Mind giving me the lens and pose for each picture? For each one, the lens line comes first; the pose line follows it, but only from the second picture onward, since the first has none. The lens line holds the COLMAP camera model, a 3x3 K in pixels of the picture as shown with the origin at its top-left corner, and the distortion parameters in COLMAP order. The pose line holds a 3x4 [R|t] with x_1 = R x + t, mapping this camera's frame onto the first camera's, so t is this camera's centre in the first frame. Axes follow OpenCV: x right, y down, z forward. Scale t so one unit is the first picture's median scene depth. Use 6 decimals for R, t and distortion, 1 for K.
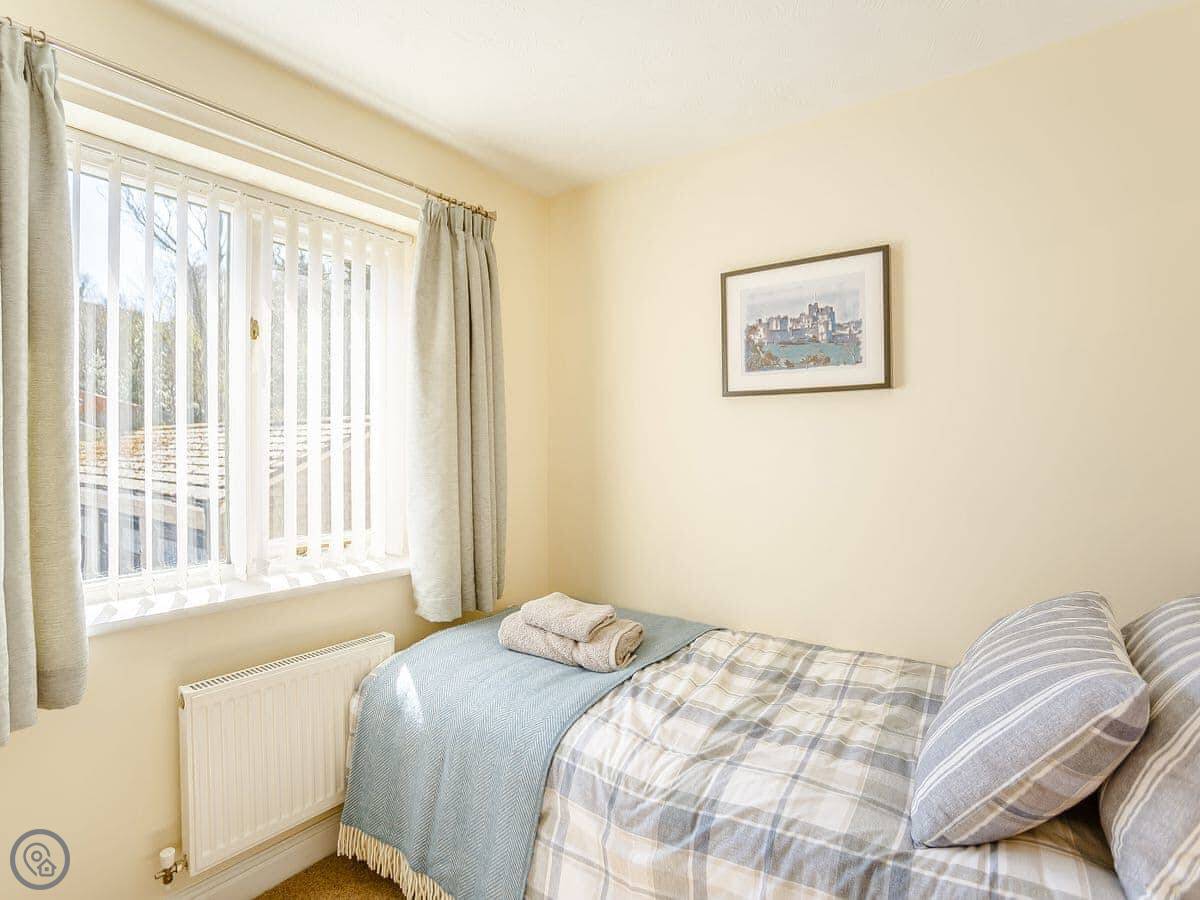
lens RADIAL K [[588.6, 0, 627.1], [0, 588.6, 450.3], [0, 0, 1]] dist [-0.053239, 0.028052]
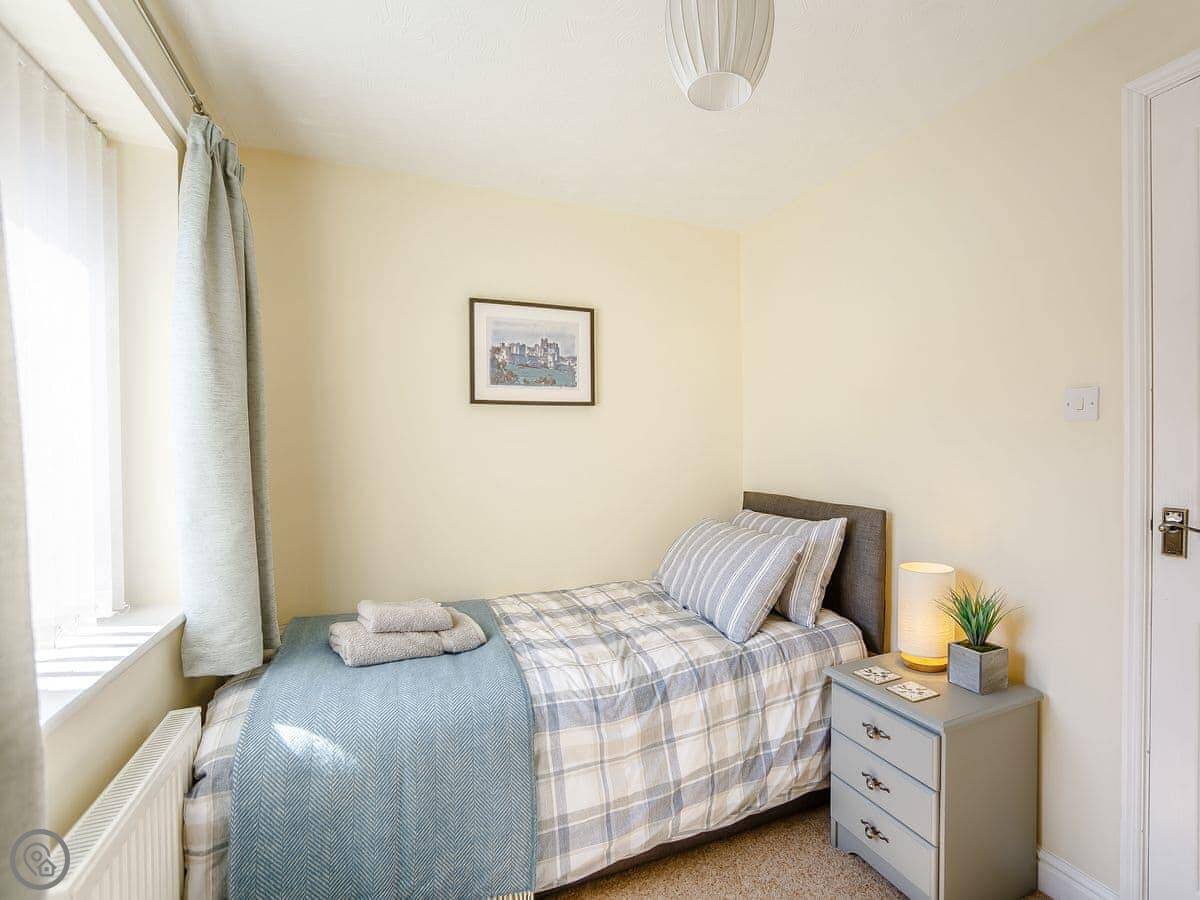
lens RADIAL K [[588.6, 0, 627.1], [0, 588.6, 450.3], [0, 0, 1]] dist [-0.053239, 0.028052]
pose [[0.503115, -0.008591, 0.864176, -0.759536], [0.022146, 0.999750, -0.002954, 0.011995], [-0.863935, 0.020624, 0.503180, 0.170385]]
